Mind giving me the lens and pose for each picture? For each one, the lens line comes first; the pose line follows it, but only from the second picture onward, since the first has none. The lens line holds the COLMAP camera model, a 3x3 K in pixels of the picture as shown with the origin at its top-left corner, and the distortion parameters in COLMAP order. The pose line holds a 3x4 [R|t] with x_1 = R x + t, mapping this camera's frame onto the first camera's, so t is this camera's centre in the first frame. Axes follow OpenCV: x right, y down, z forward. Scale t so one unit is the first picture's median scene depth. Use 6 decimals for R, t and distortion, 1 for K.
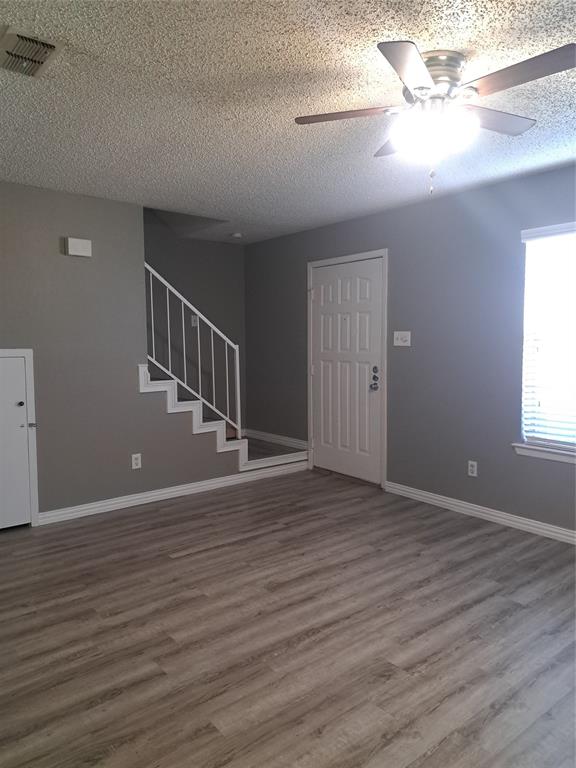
lens RADIAL K [[550.3, 0, 285.4], [0, 550.3, 384.6], [0, 0, 1]] dist [0.030339, -0.031513]
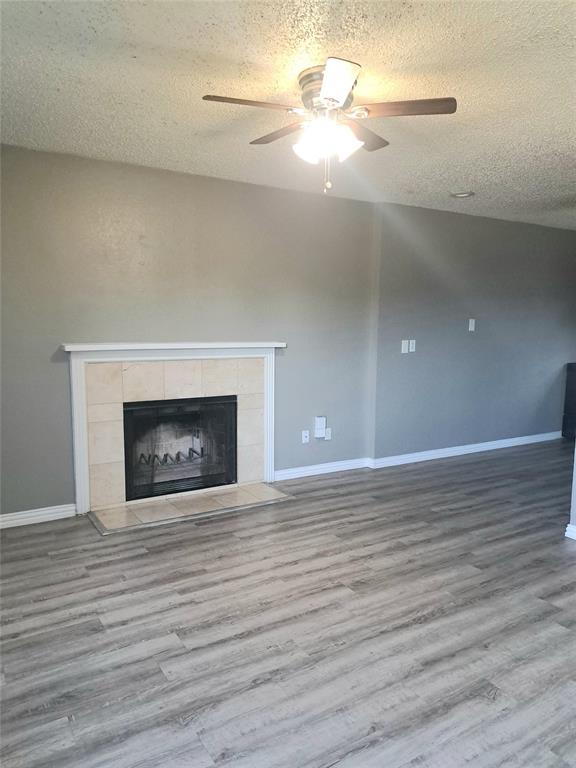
lens RADIAL K [[550.3, 0, 288.8], [0, 550.3, 389.4], [0, 0, 1]] dist [0.030339, -0.031513]
pose [[-0.991565, -0.018291, 0.128313, 0.164389], [0.008796, 0.978214, 0.207412, -0.169429], [-0.129311, 0.206792, -0.969802, 1.912359]]
